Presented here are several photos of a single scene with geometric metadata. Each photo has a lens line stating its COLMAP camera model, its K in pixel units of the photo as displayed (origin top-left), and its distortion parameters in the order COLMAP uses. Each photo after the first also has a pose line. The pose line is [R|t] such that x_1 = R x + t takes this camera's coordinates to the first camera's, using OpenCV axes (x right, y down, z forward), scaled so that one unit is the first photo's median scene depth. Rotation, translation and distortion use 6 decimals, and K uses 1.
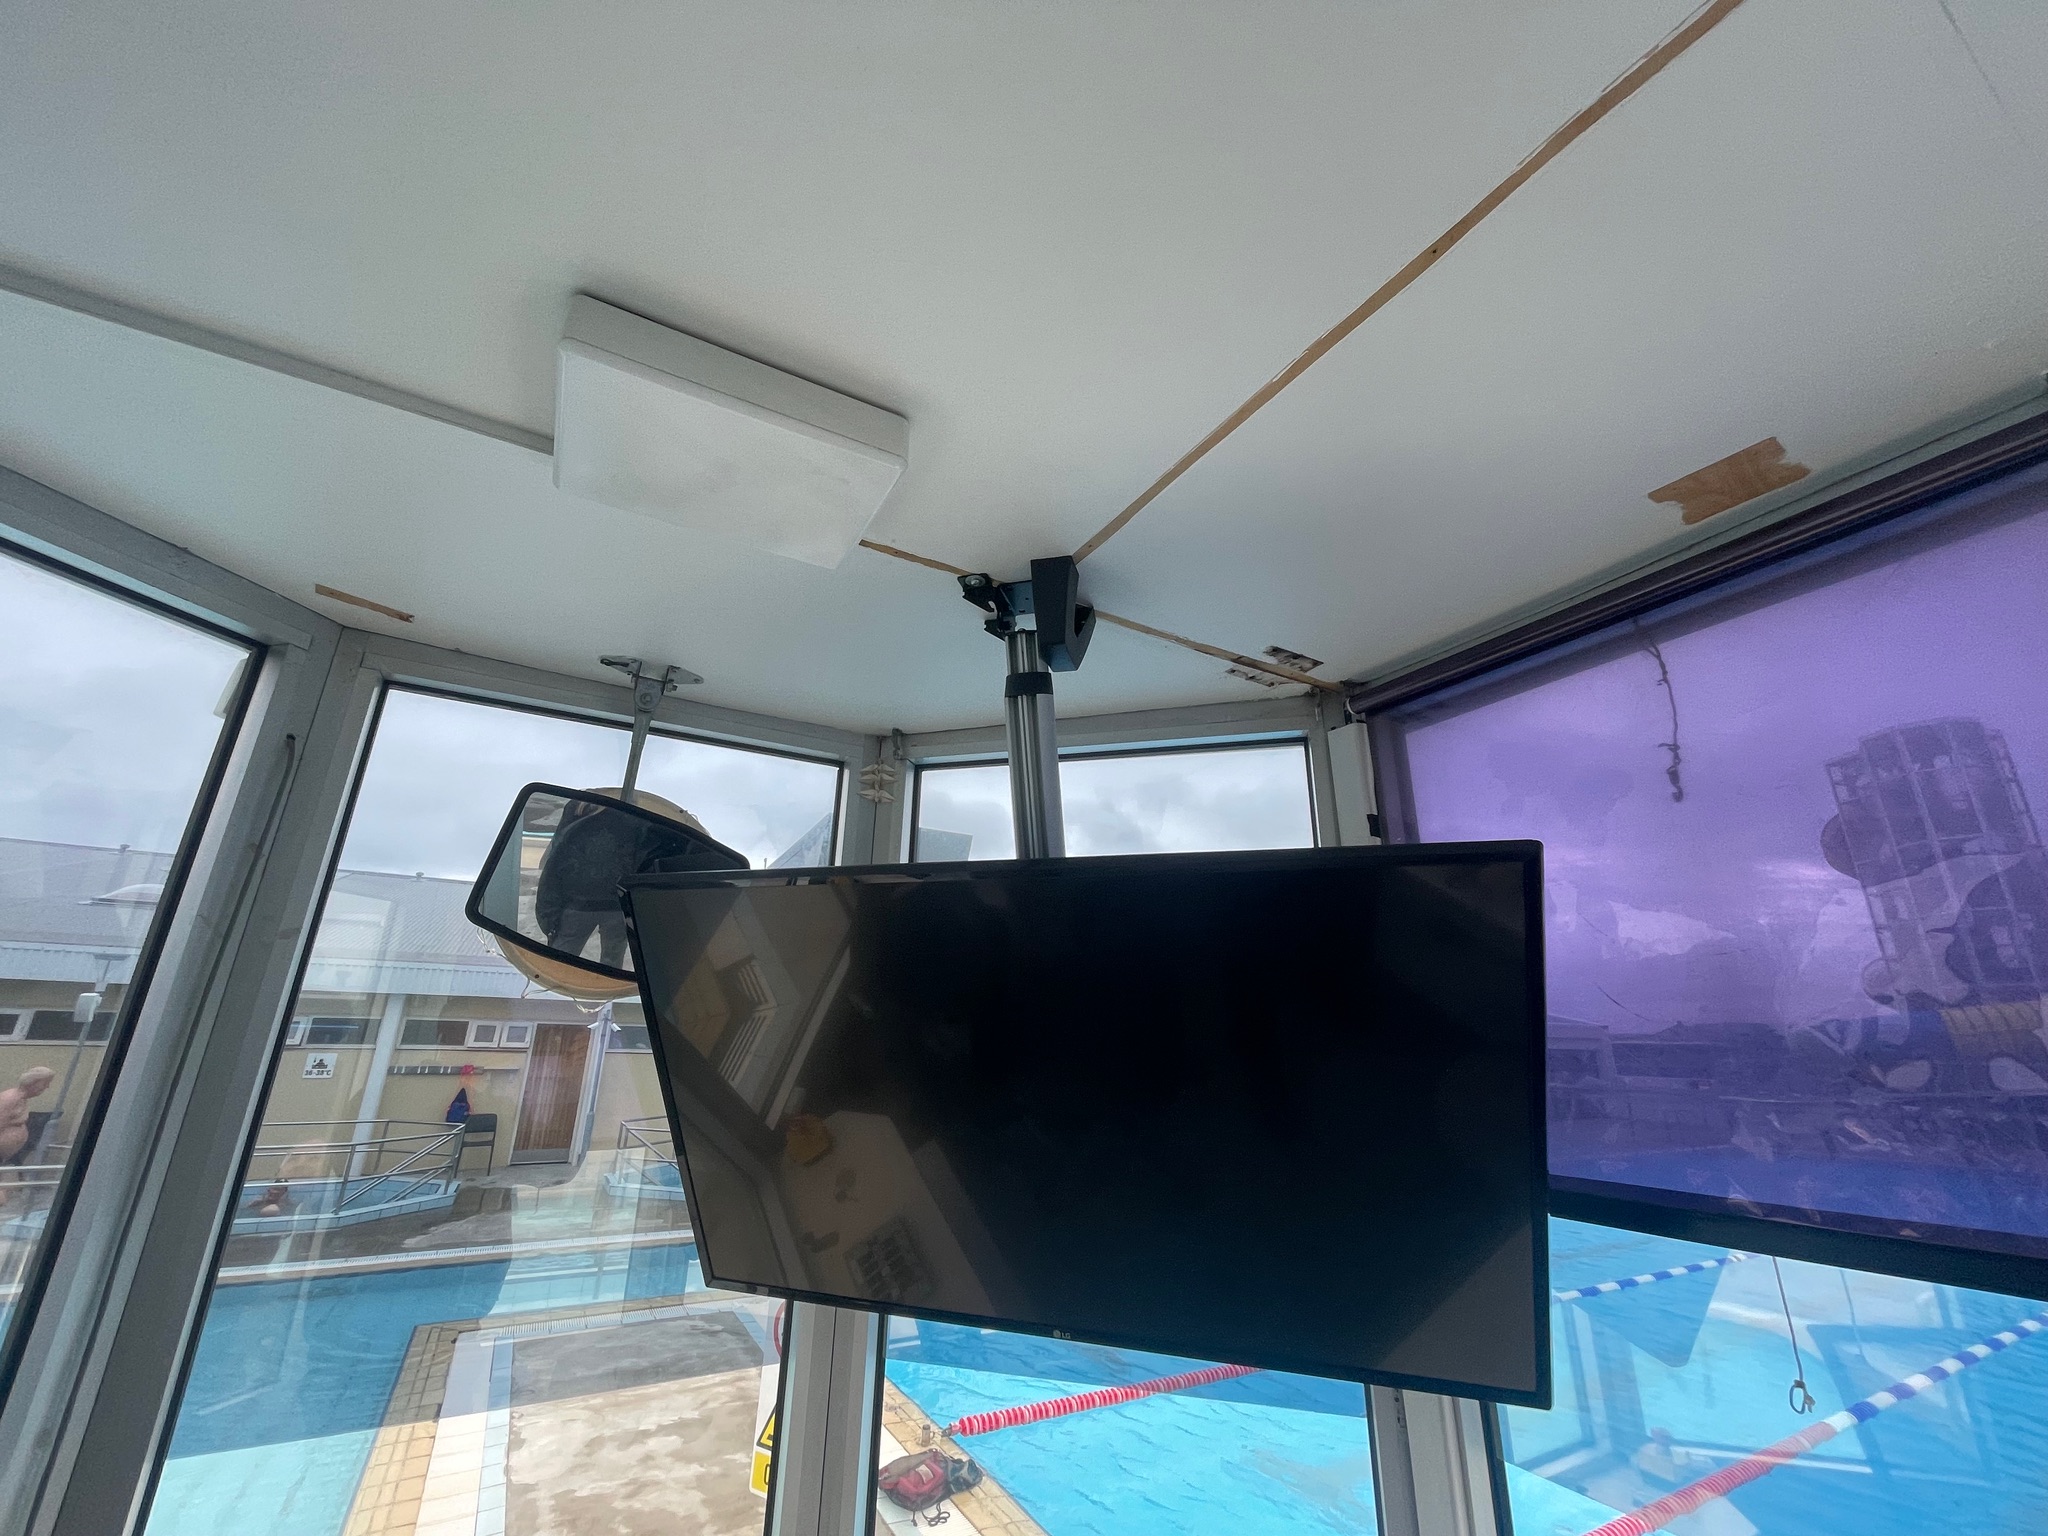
lens RADIAL K [[825.2, 0, 1024.6], [0, 825.2, 765.5], [0, 0, 1]] dist [-0.001272, 0.000514]
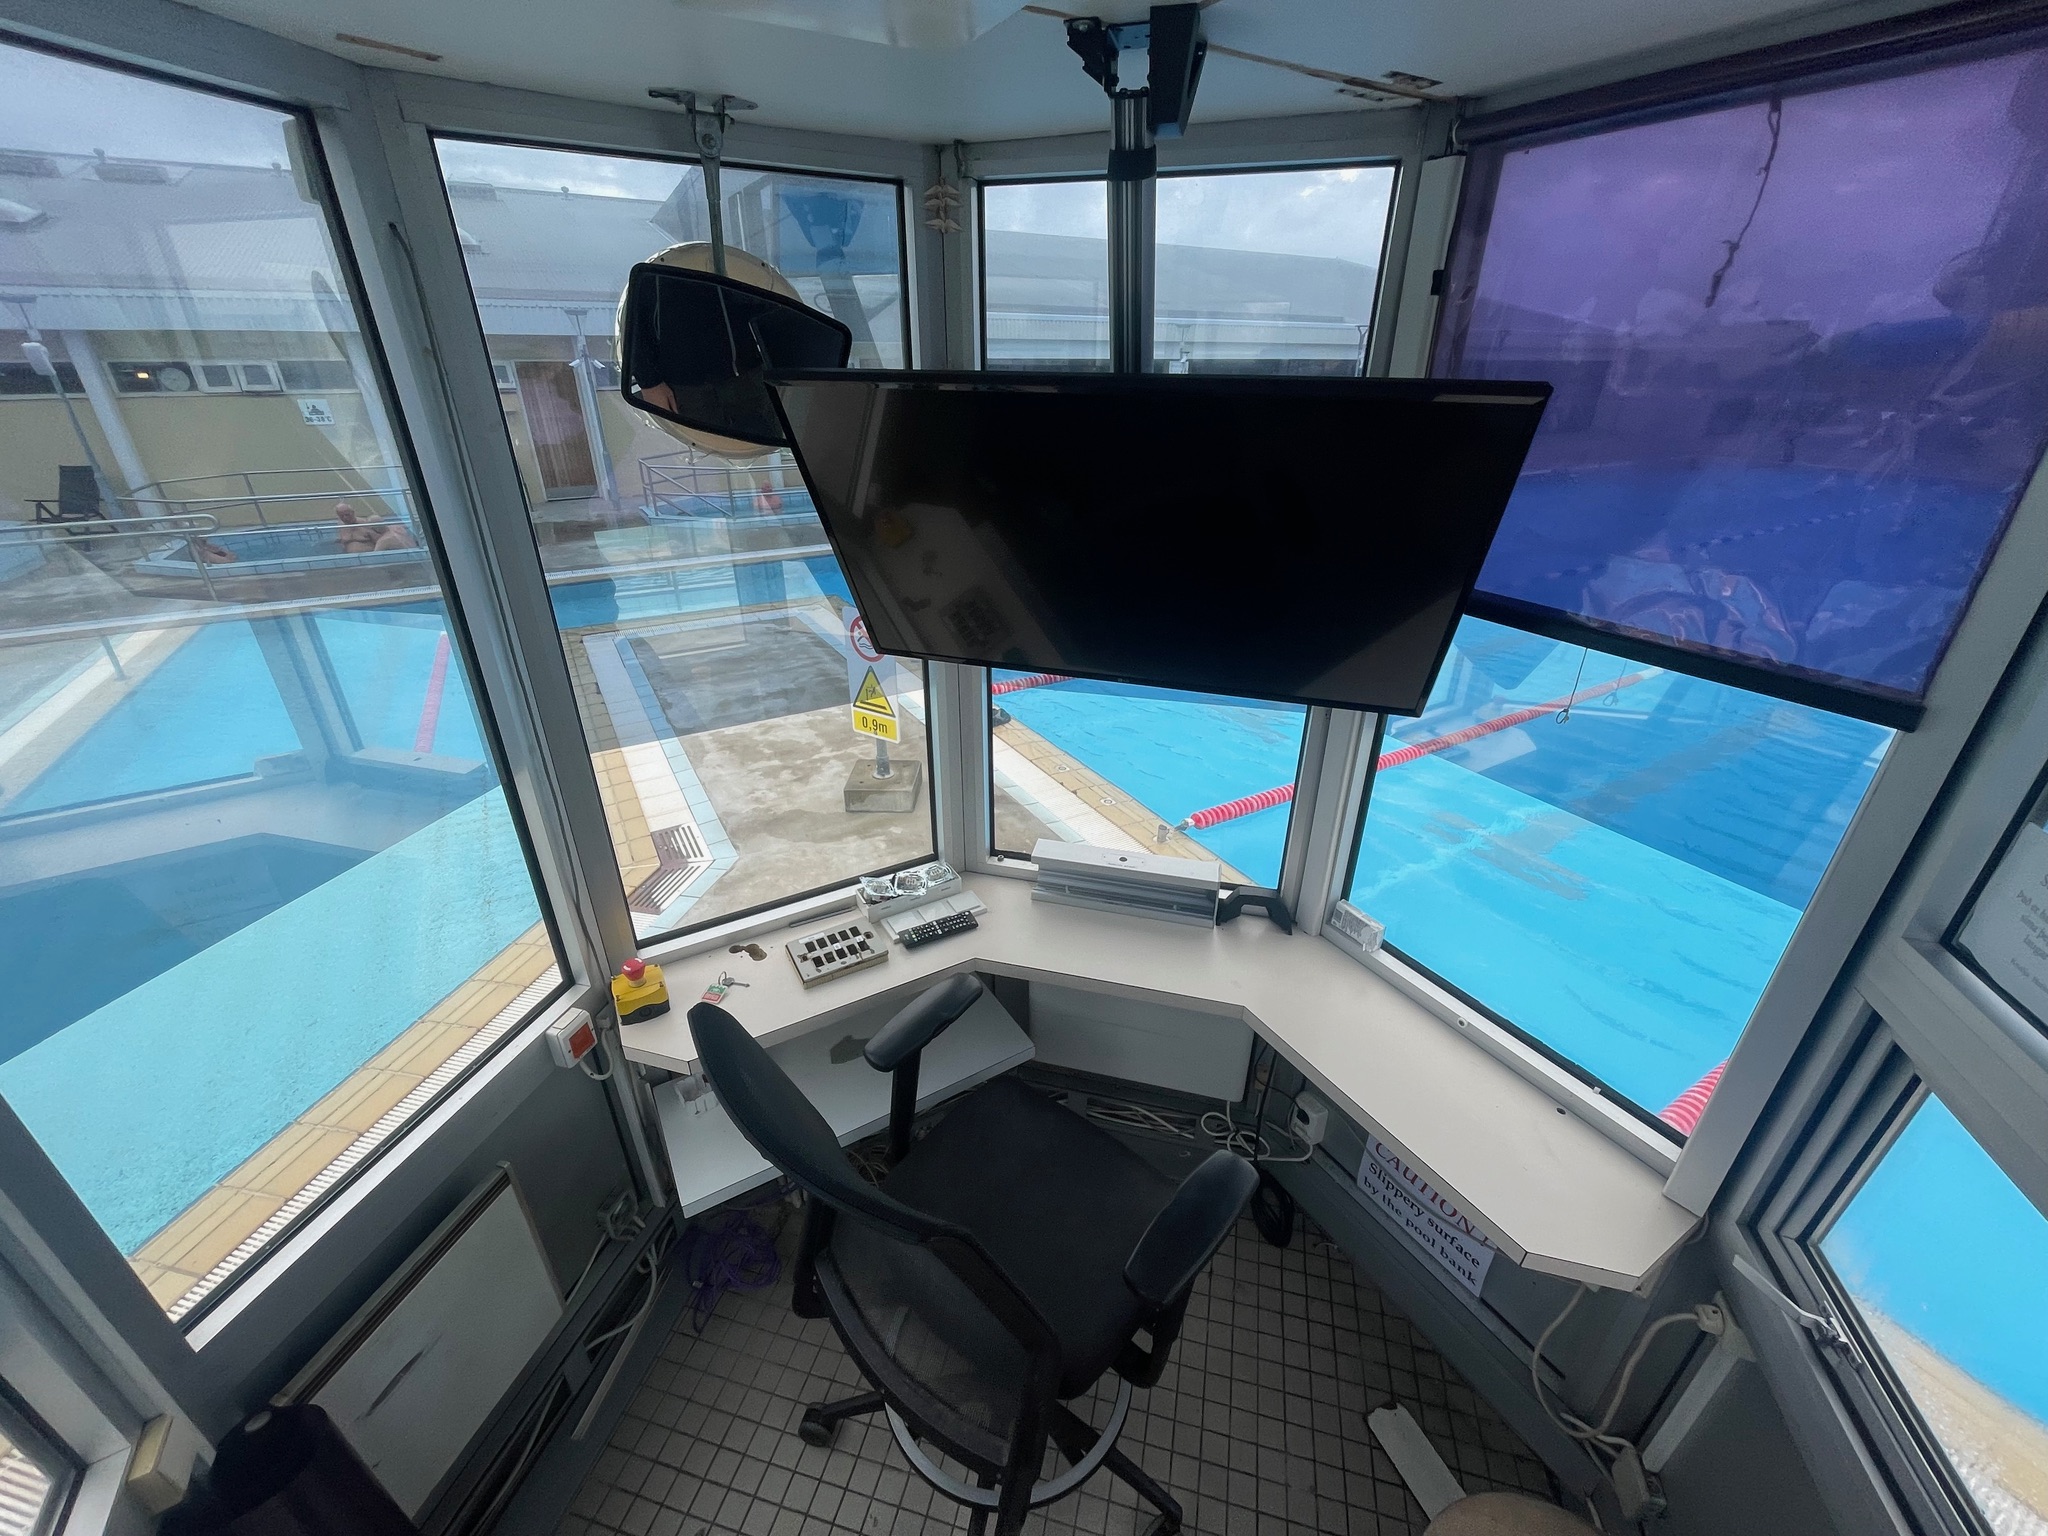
lens RADIAL K [[829.3, 0, 1024.0], [0, 829.3, 768.0], [0, 0, 1]] dist [-0.003293, -0.000154]
pose [[0.999774, -0.020765, 0.004490, -0.123093], [0.011456, 0.704929, 0.709185, -0.246941], [-0.017891, -0.708974, 0.705008, -0.175263]]
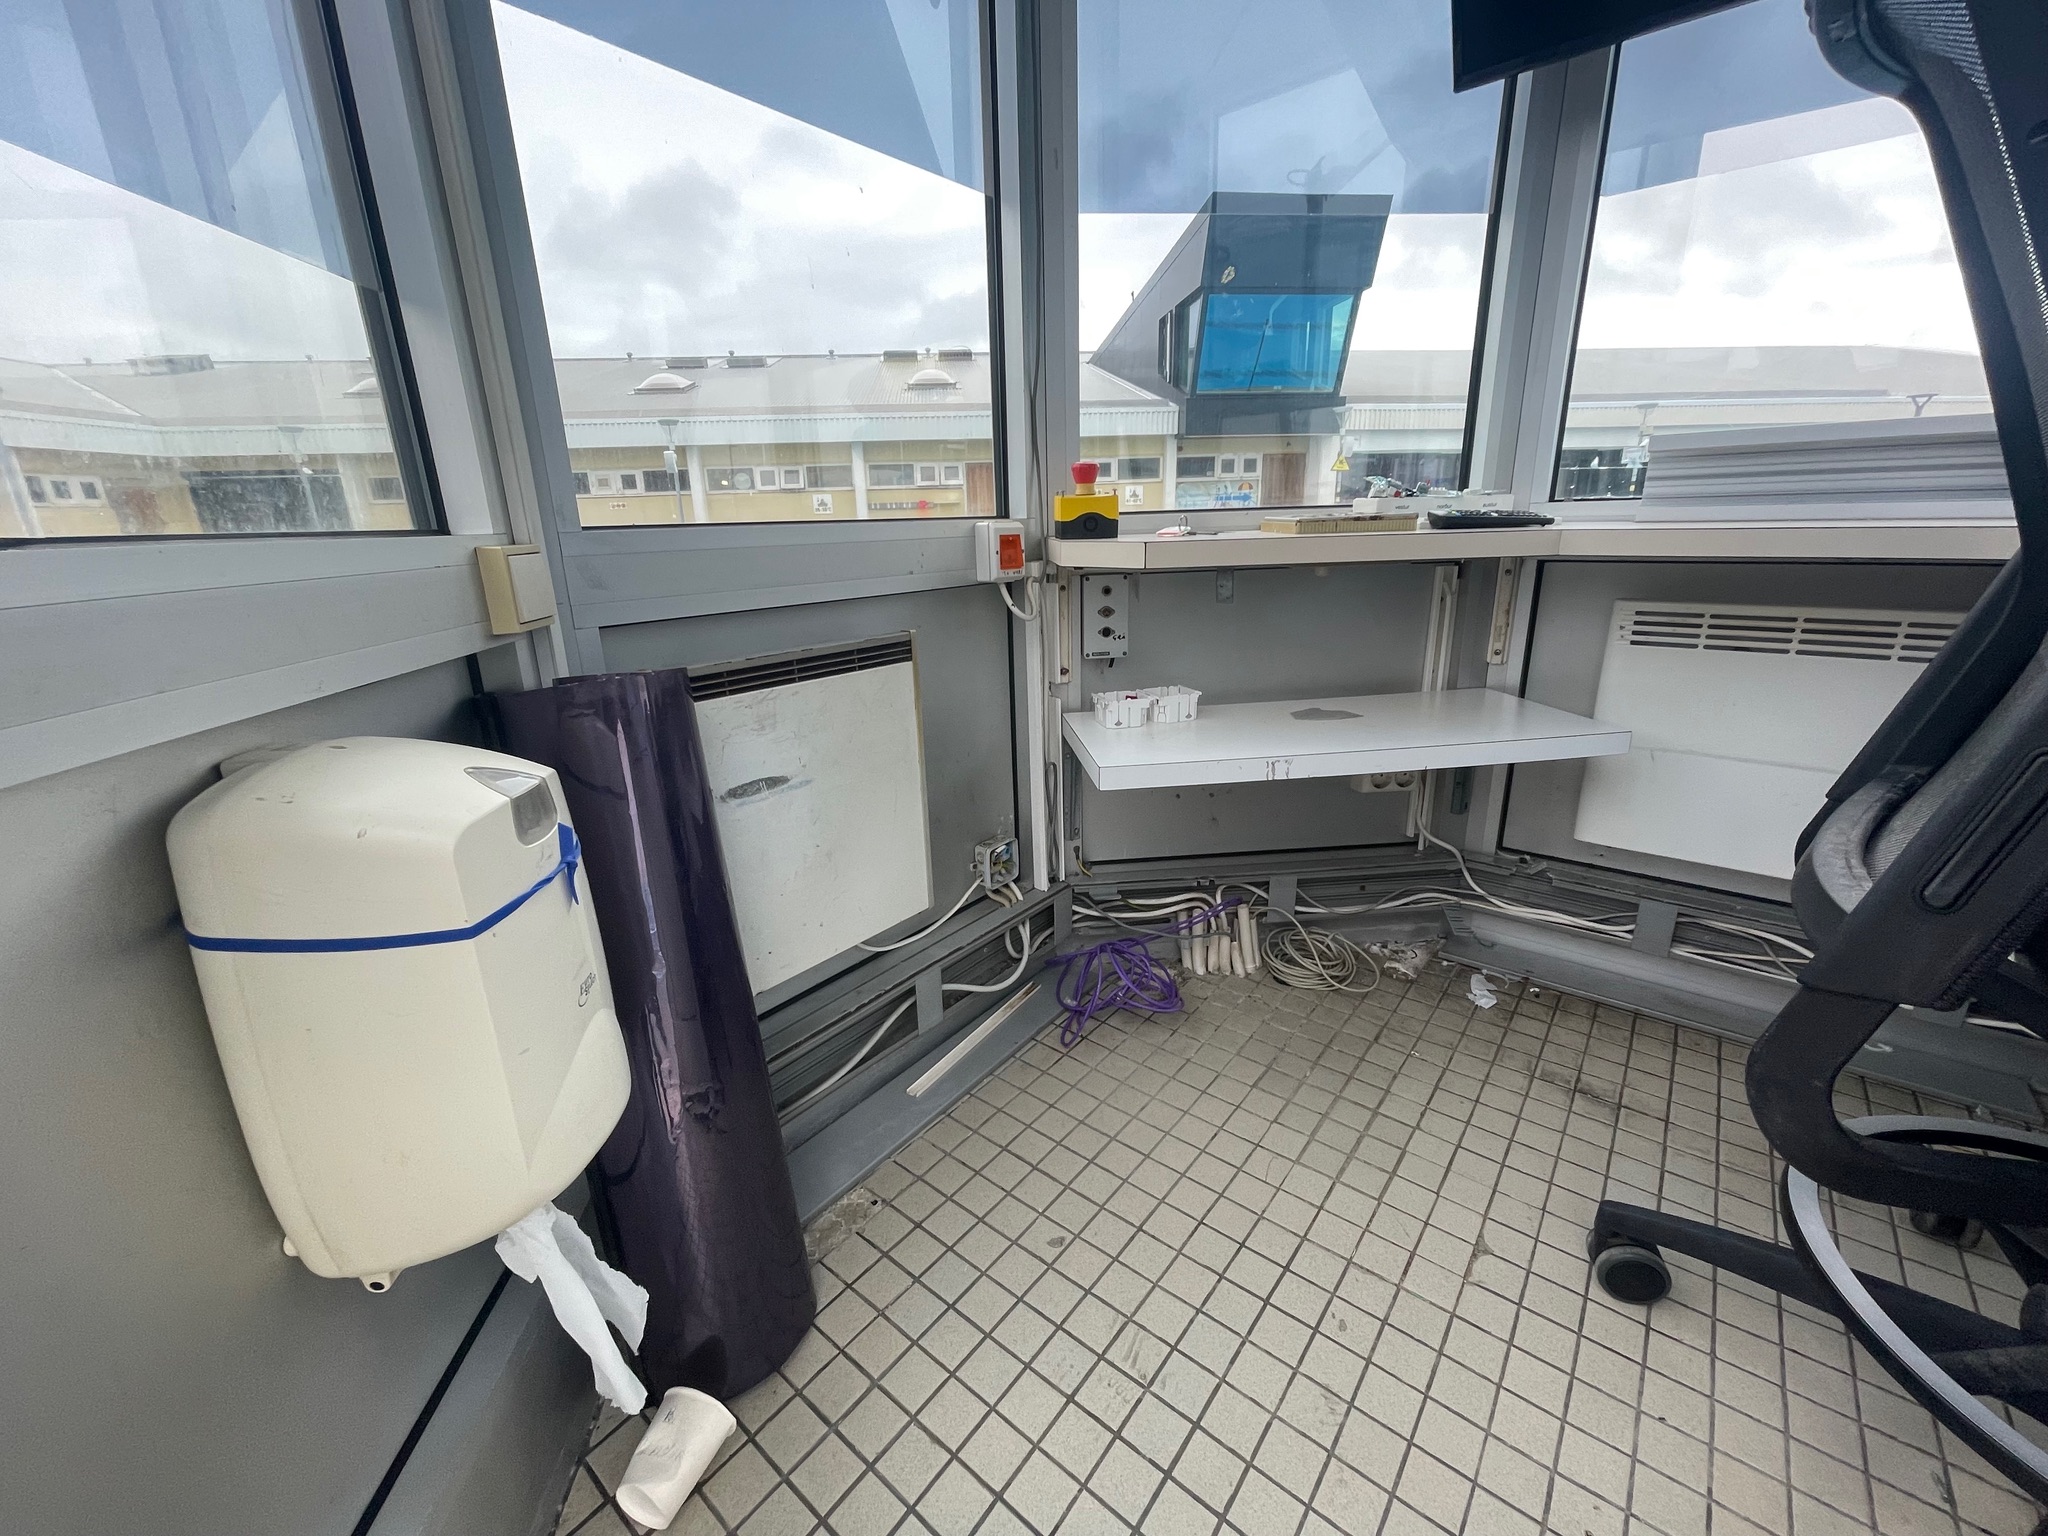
lens RADIAL K [[829.6, 0, 1024.0], [0, 829.6, 768.0], [0, 0, 1]] dist [-0.008825, 0.000357]
pose [[0.913817, 0.074322, -0.399268, -0.370671], [0.173278, 0.817788, 0.548815, 0.620623], [0.367305, -0.570700, 0.734430, -0.453195]]
